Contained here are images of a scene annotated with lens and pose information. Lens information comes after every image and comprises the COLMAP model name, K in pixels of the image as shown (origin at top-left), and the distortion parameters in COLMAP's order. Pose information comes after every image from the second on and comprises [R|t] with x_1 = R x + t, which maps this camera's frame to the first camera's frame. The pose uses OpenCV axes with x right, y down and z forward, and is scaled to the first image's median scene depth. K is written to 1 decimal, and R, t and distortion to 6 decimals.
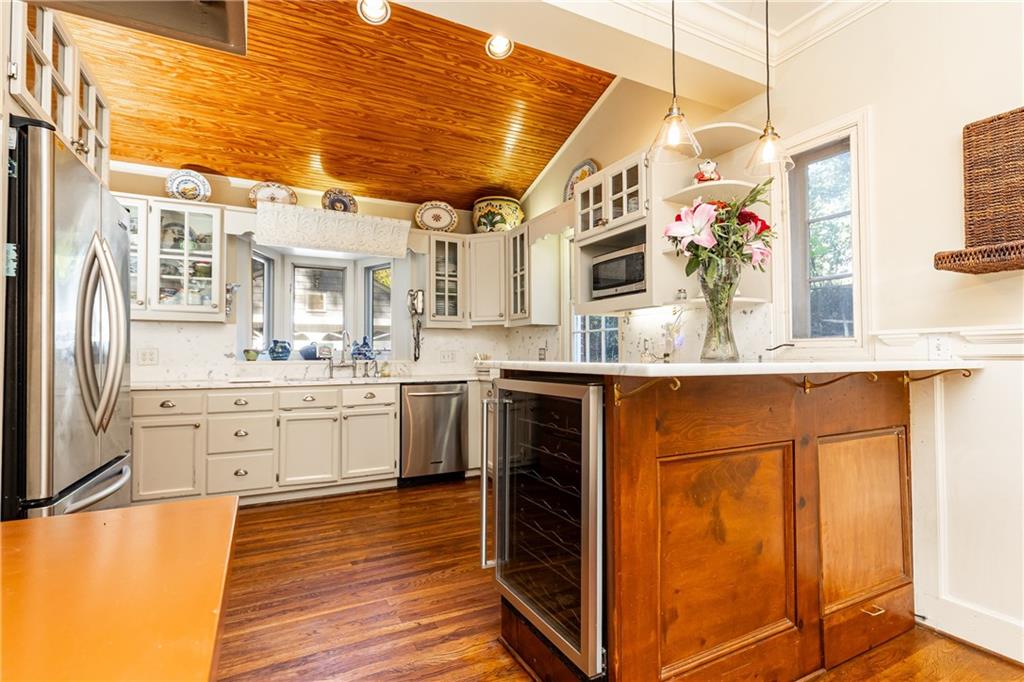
lens RADIAL K [[477.4, 0, 493.0], [0, 477.4, 253.8], [0, 0, 1]] dist [-0.001196, -0.000180]
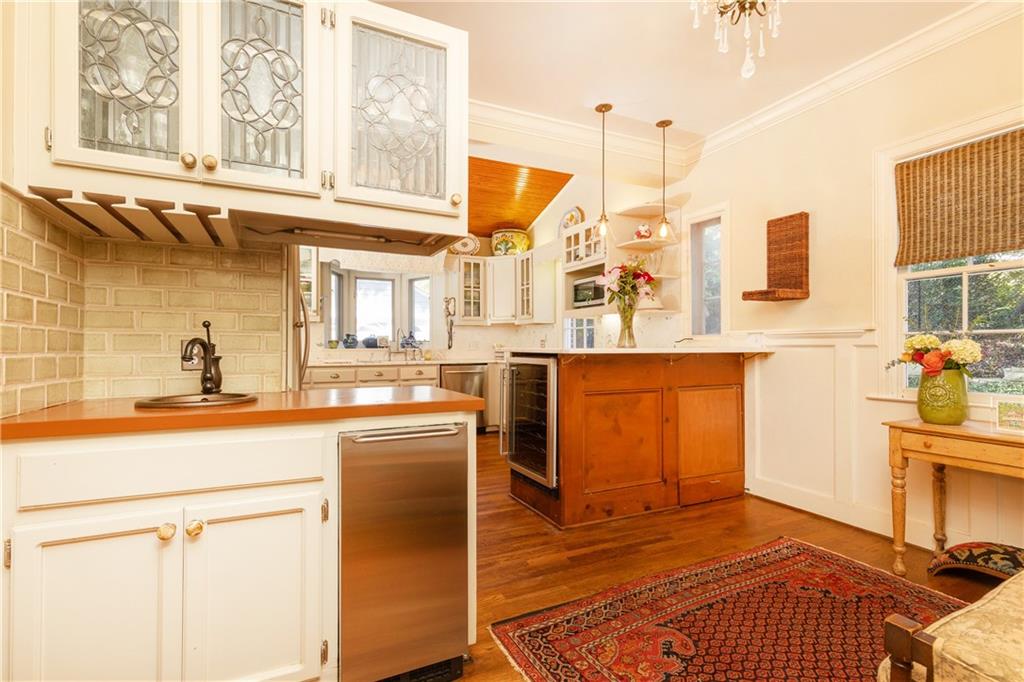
lens RADIAL K [[469.6, 0, 509.5], [0, 469.6, 343.0], [0, 0, 1]] dist [0.003070, -0.000038]
pose [[0.999979, 0.001690, 0.006235, 0.001024], [-0.002927, 0.978927, 0.204192, -0.090929], [-0.005759, -0.204206, 0.978911, -0.427276]]
